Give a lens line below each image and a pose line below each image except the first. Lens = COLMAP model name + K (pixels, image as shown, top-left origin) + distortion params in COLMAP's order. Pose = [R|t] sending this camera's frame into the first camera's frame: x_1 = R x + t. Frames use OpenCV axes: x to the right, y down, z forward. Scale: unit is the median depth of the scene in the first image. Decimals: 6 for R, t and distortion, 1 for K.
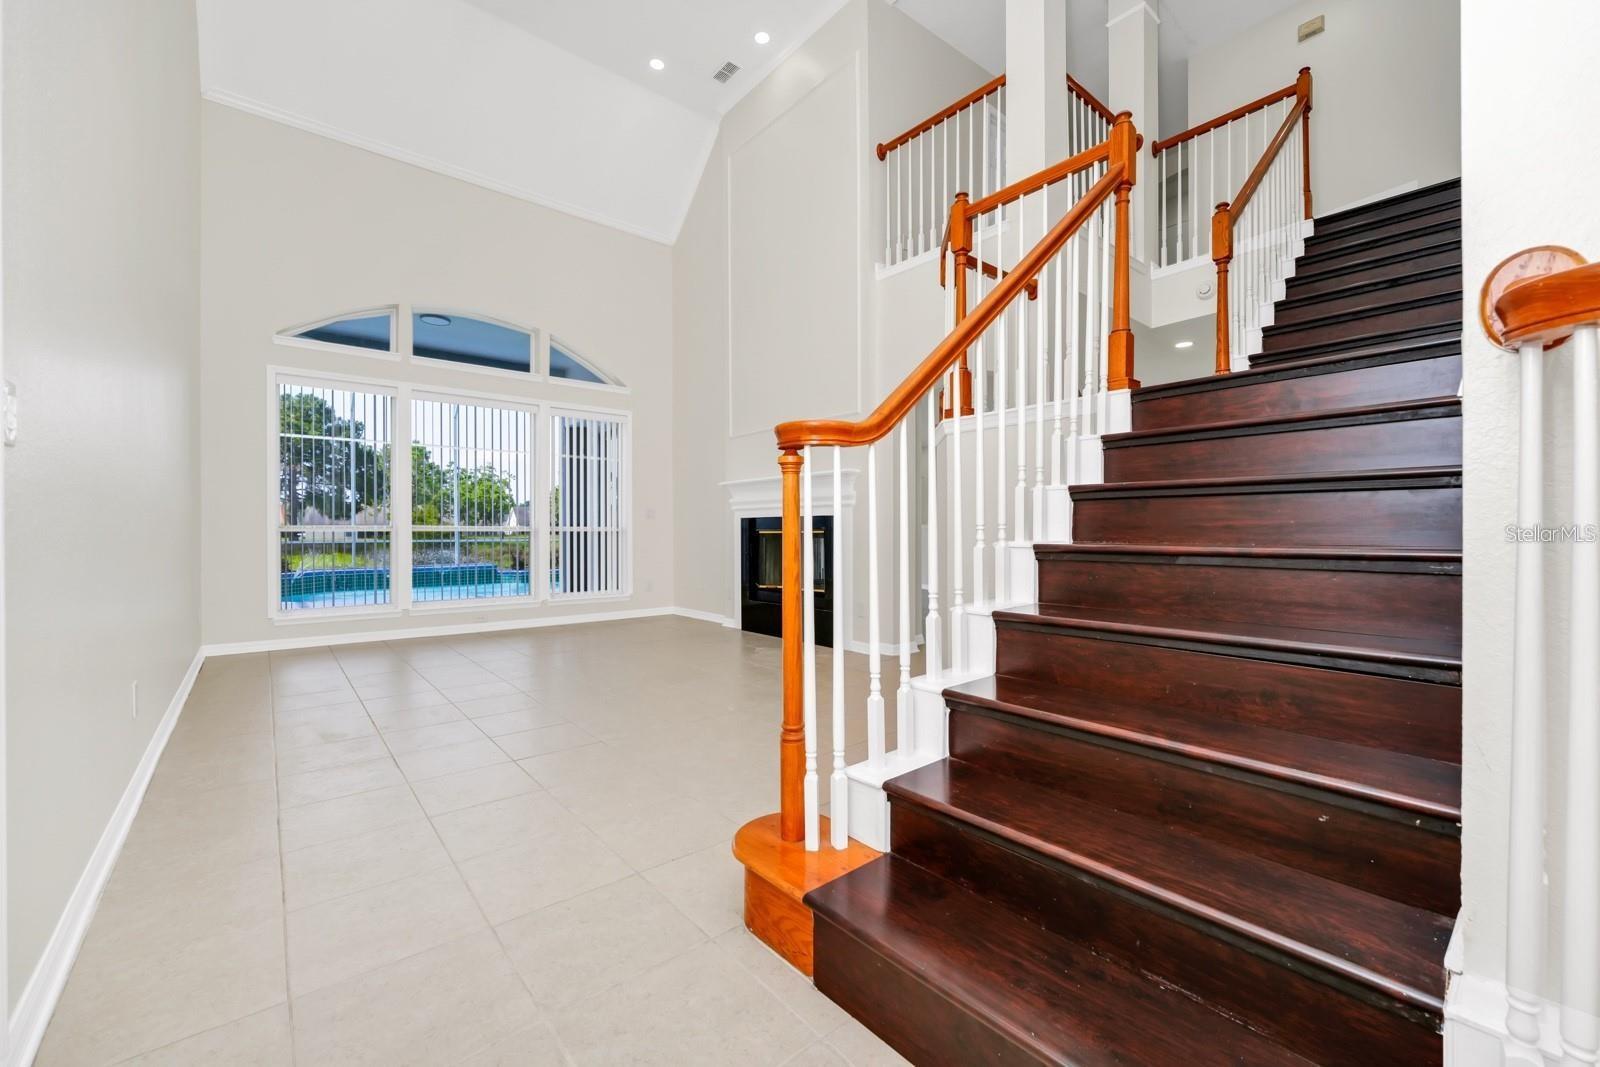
lens RADIAL K [[649.5, 0, 804.3], [0, 649.5, 534.1], [0, 0, 1]] dist [0.001598, -0.000084]
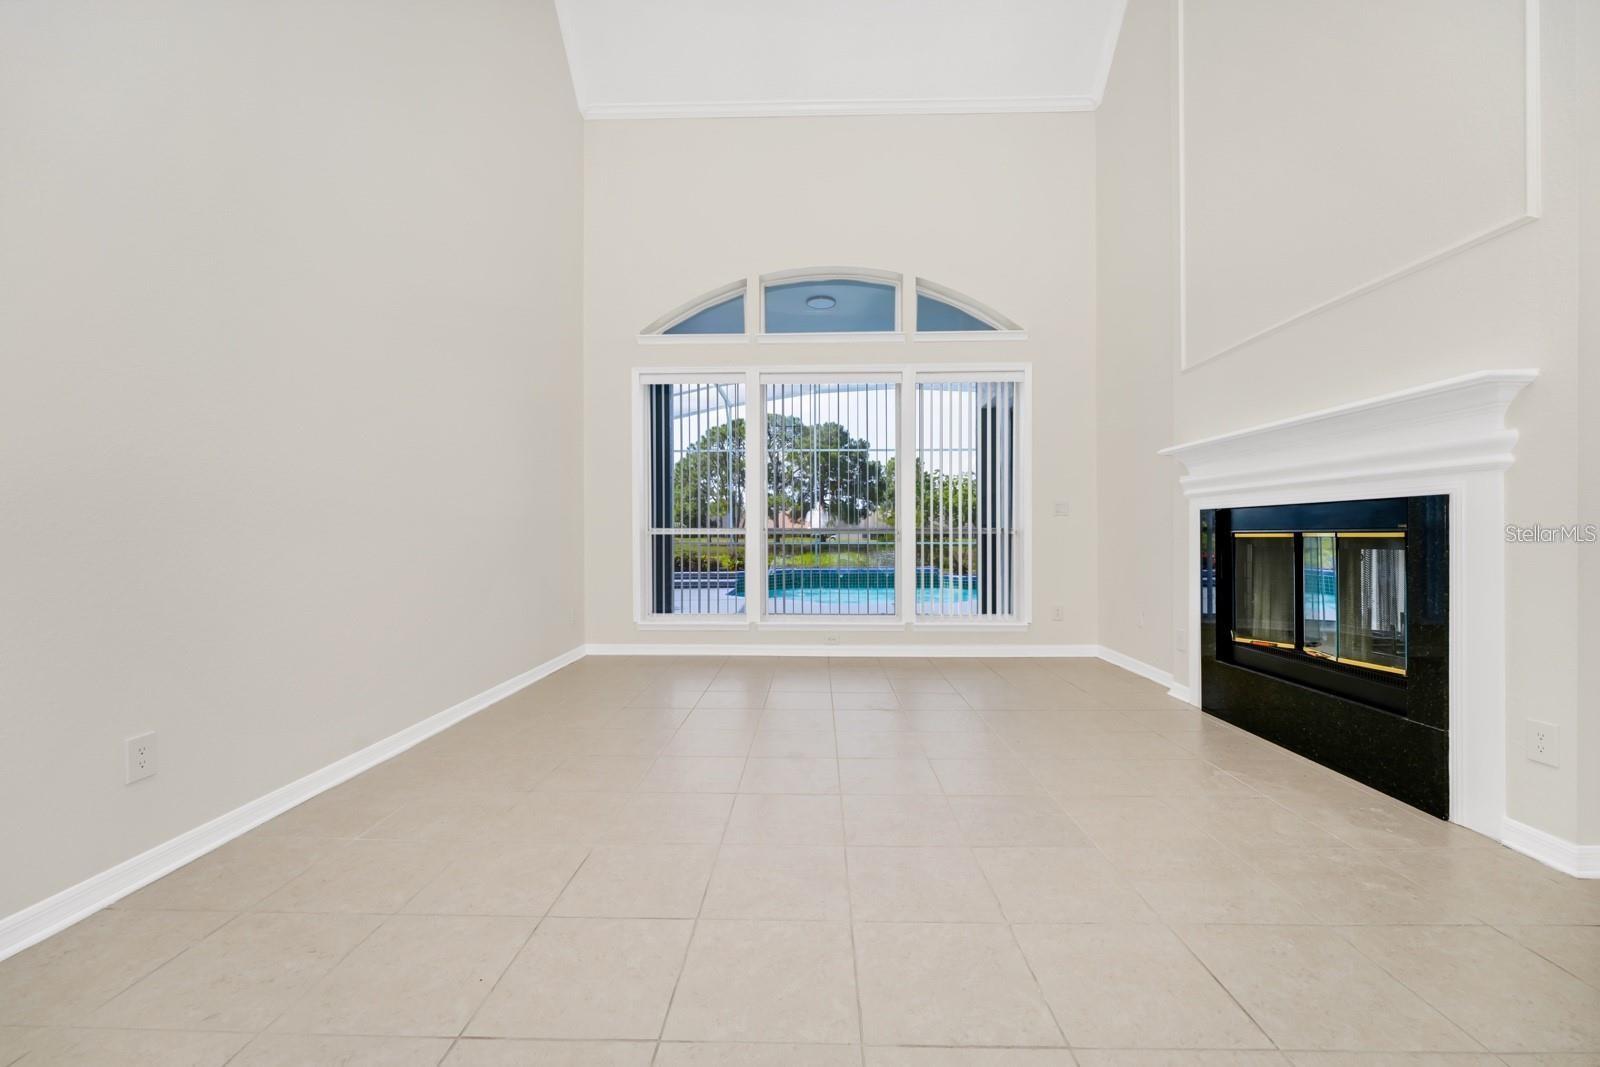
lens RADIAL K [[649.5, 0, 804.3], [0, 649.5, 534.1], [0, 0, 1]] dist [0.001598, -0.000084]
pose [[0.753261, -0.001500, -0.657720, 0.010773], [-0.001017, 0.999994, -0.003445, -0.001067], [0.657720, 0.003263, 0.753255, 0.305730]]
